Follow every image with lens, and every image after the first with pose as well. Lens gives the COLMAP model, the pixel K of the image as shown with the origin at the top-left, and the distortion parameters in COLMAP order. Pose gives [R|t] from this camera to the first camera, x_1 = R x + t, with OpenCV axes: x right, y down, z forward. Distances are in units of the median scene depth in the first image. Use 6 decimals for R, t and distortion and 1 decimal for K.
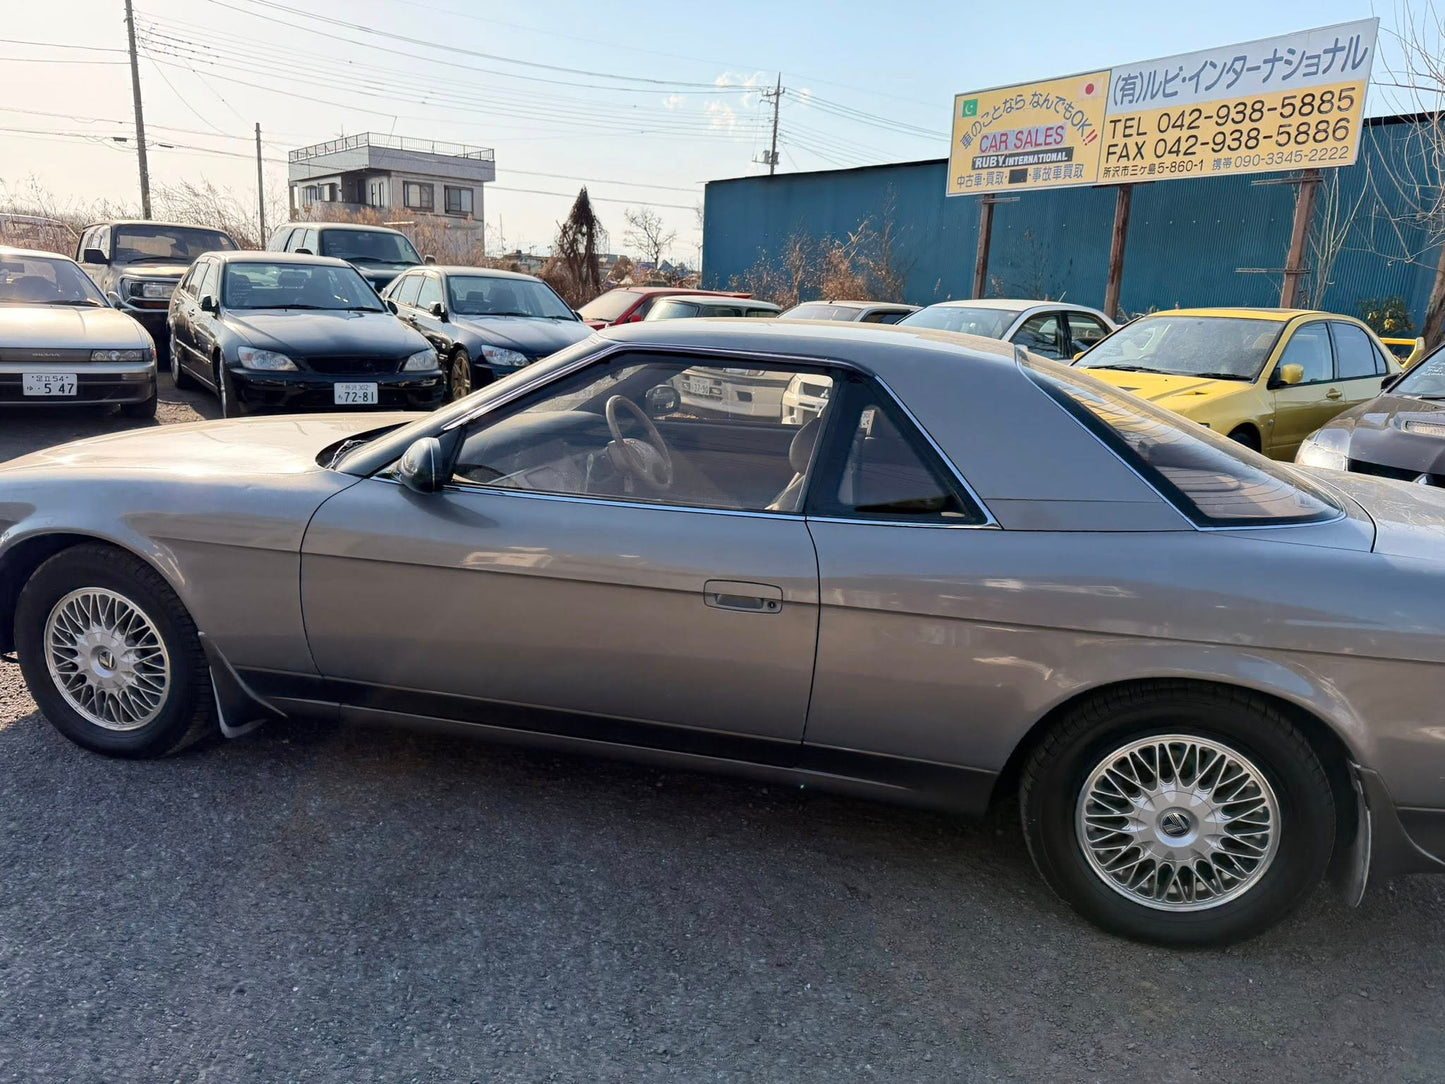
lens RADIAL K [[1015.8, 0, 731.4], [0, 1015.8, 544.9], [0, 0, 1]] dist [0.014632, -0.026095]
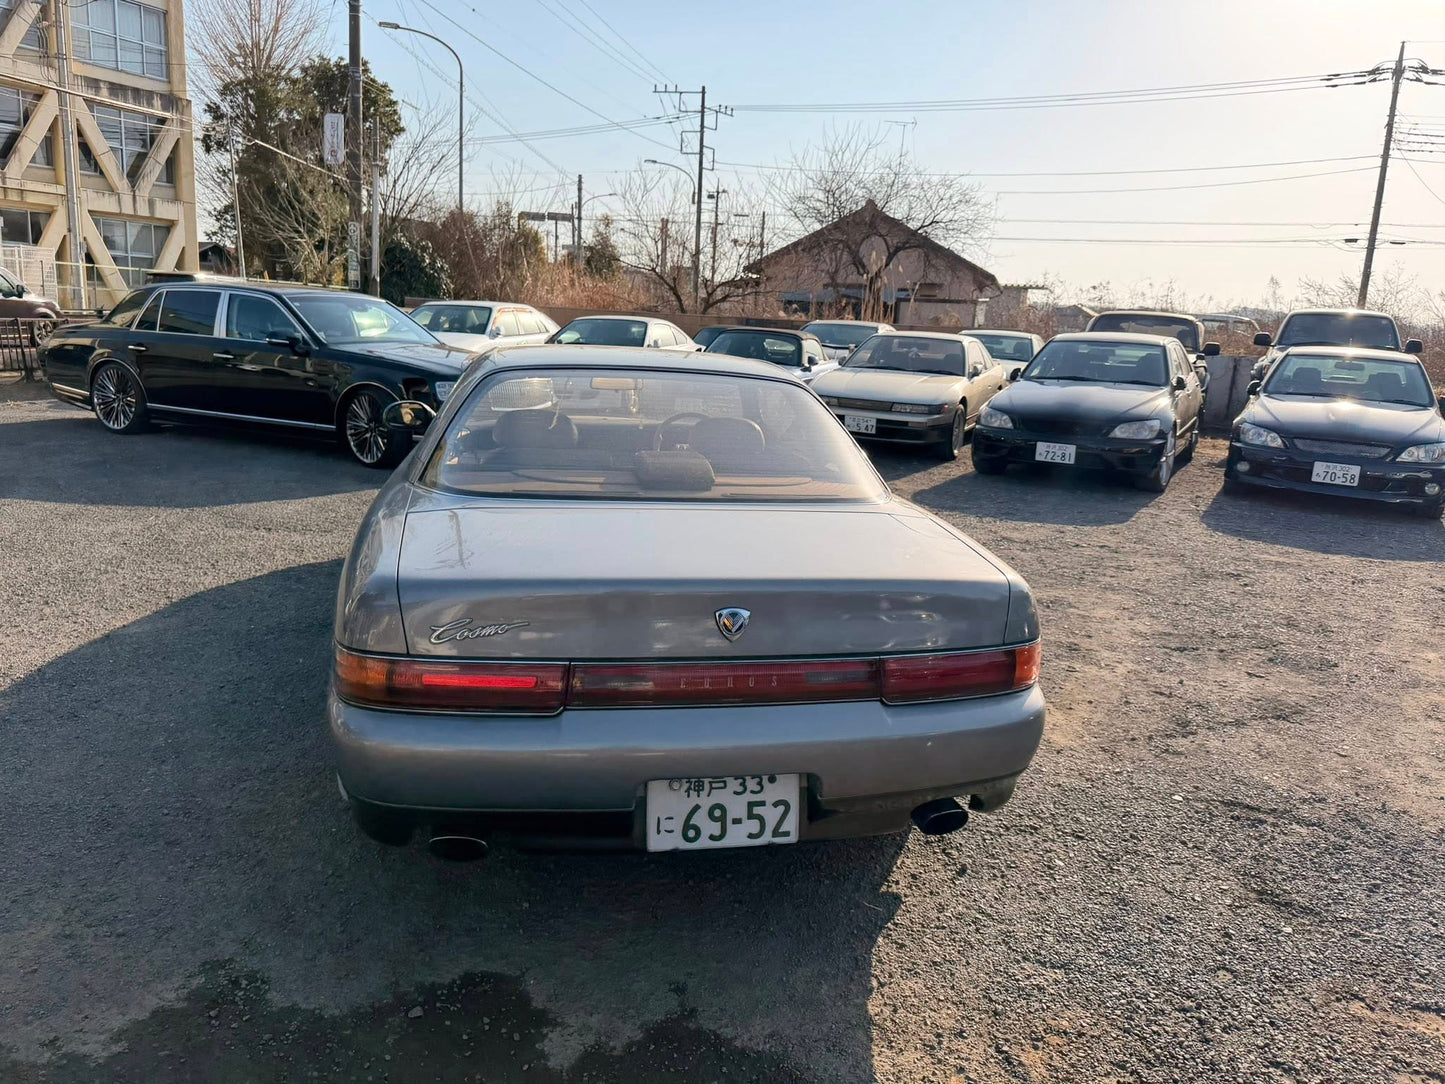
lens RADIAL K [[1015.8, 0, 735.0], [0, 1015.8, 533.9], [0, 0, 1]] dist [0.014632, -0.026095]
pose [[0.440867, 0.155501, -0.884000, 0.357102], [-0.245792, 0.968147, 0.047722, -0.022841], [0.863263, 0.196241, 0.465045, 0.151165]]
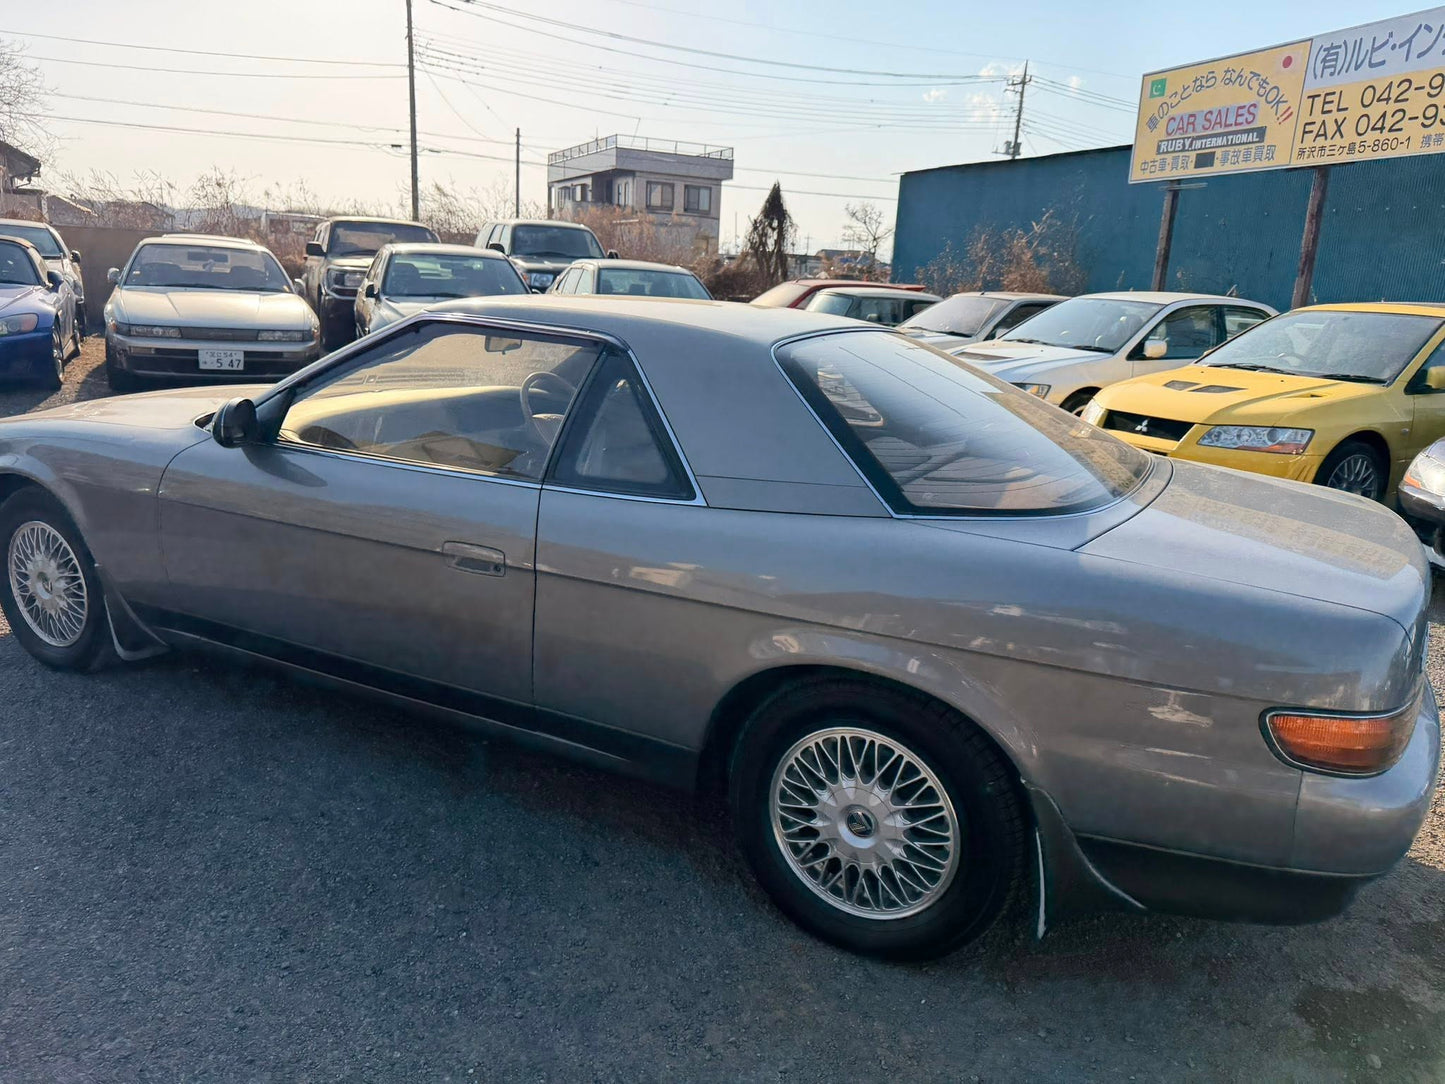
lens RADIAL K [[1015.8, 0, 733.4], [0, 1015.8, 547.5], [0, 0, 1]] dist [0.014632, -0.026095]
pose [[0.973711, 0.060954, -0.219478, 0.103168], [-0.059713, 0.998140, 0.012289, 0.002414], [0.219819, 0.001140, 0.975540, 0.009456]]
